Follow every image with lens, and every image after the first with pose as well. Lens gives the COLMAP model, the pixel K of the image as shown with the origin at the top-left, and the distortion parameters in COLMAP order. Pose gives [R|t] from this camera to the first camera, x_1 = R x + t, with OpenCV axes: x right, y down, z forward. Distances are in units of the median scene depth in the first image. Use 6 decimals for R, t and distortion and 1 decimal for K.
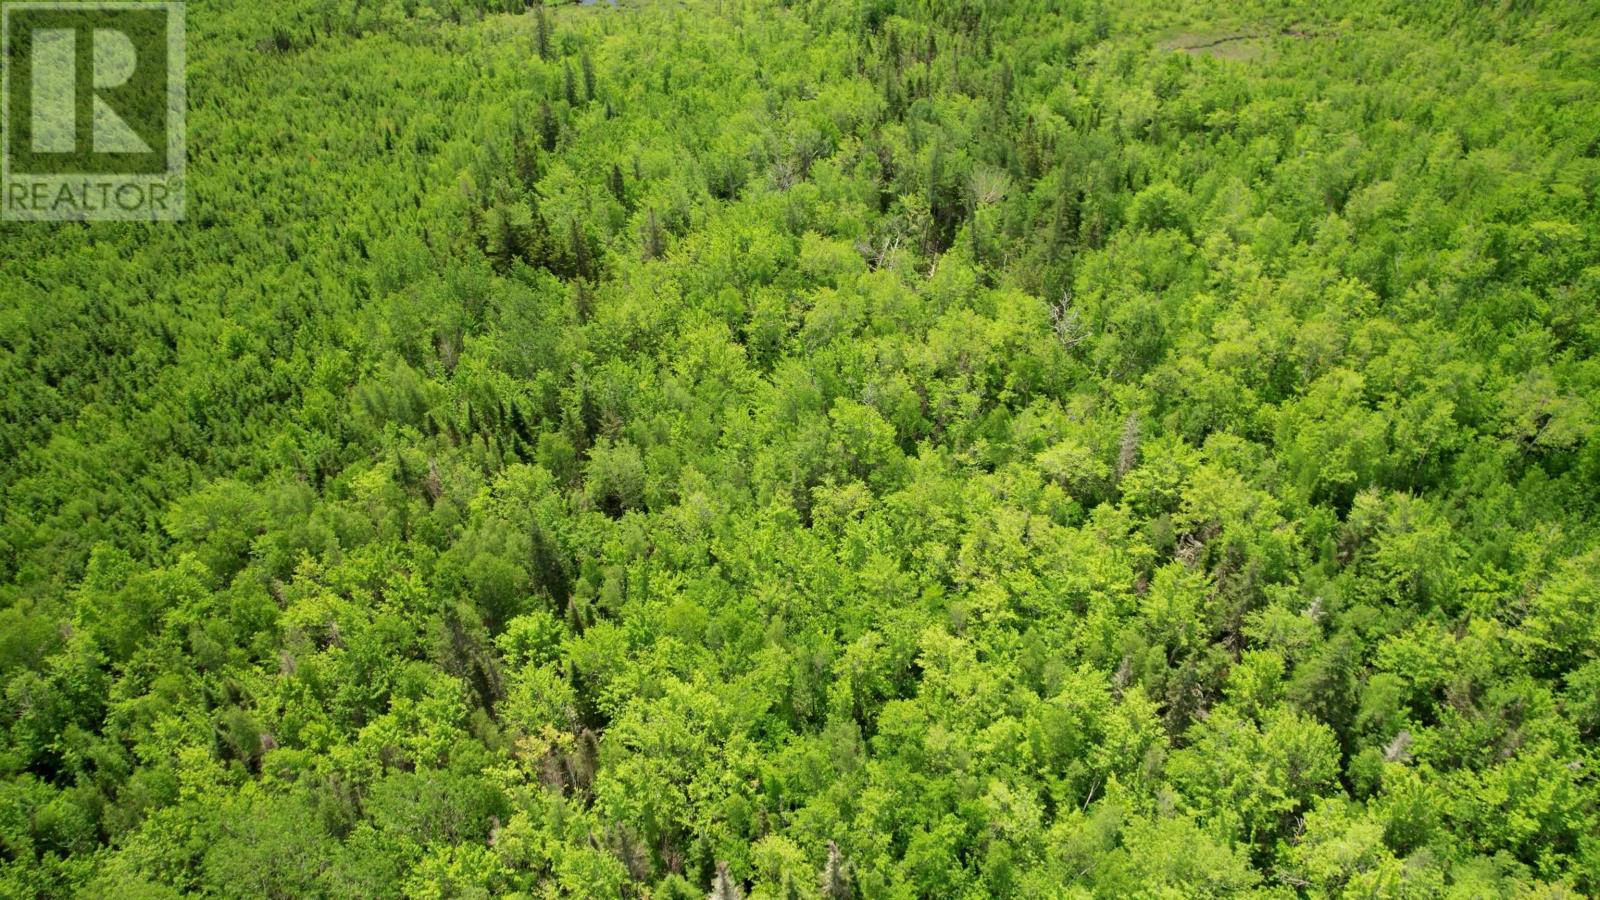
lens RADIAL K [[1086.2, 0, 802.6], [0, 1086.2, 476.9], [0, 0, 1]] dist [-0.084003, 0.095066]
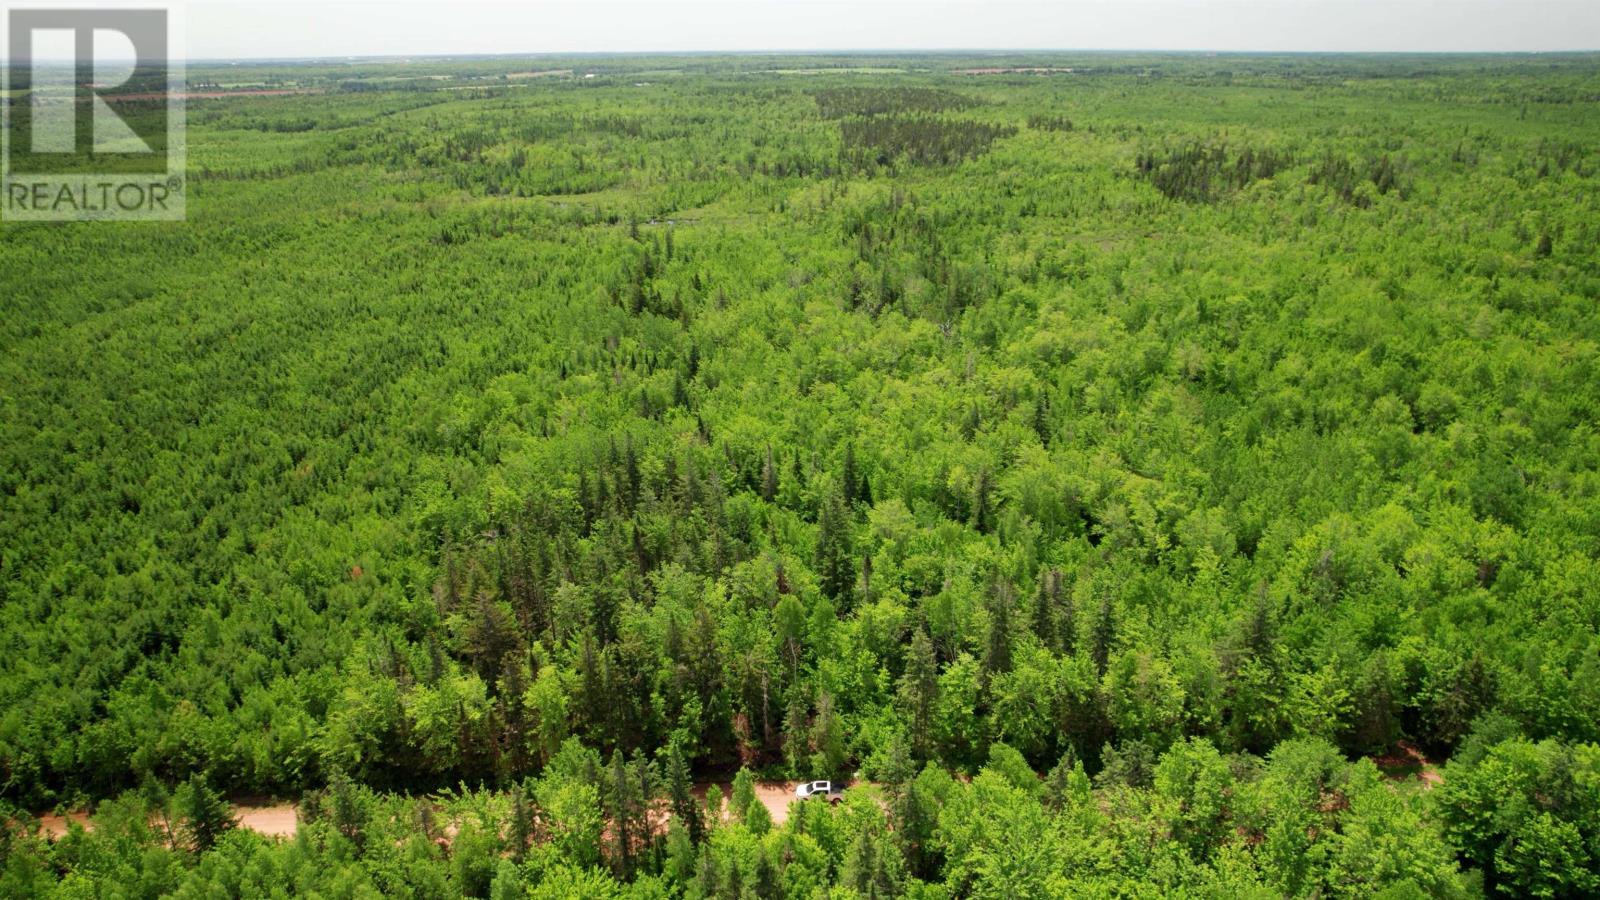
lens RADIAL K [[1088.3, 0, 800.0], [0, 1088.3, 450.0], [0, 0, 1]] dist [-0.034239, 0.002105]
pose [[0.999941, 0.005916, -0.009113, 0.008153], [-0.008077, 0.965749, -0.259354, 0.427907], [0.007266, 0.259412, 0.965739, -0.592584]]
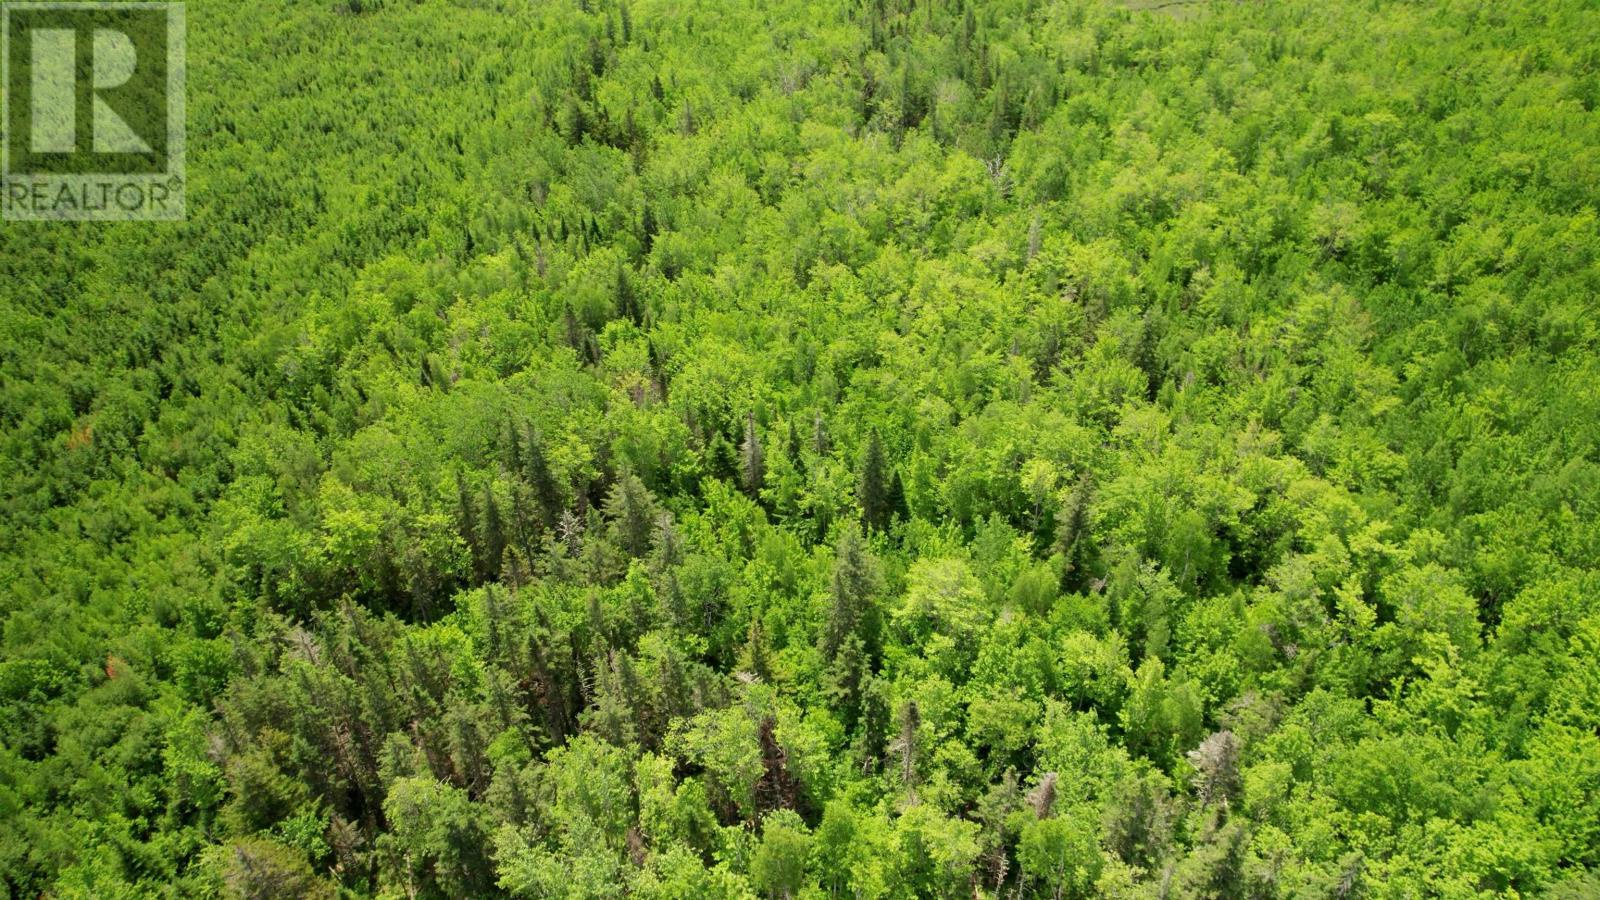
lens RADIAL K [[1086.2, 0, 802.6], [0, 1086.2, 476.9], [0, 0, 1]] dist [-0.084003, 0.095066]
pose [[0.999997, 0.000968, -0.002375, 0.003628], [-0.000985, 0.999974, -0.007076, 0.195986], [0.002368, 0.007079, 0.999972, -0.272660]]
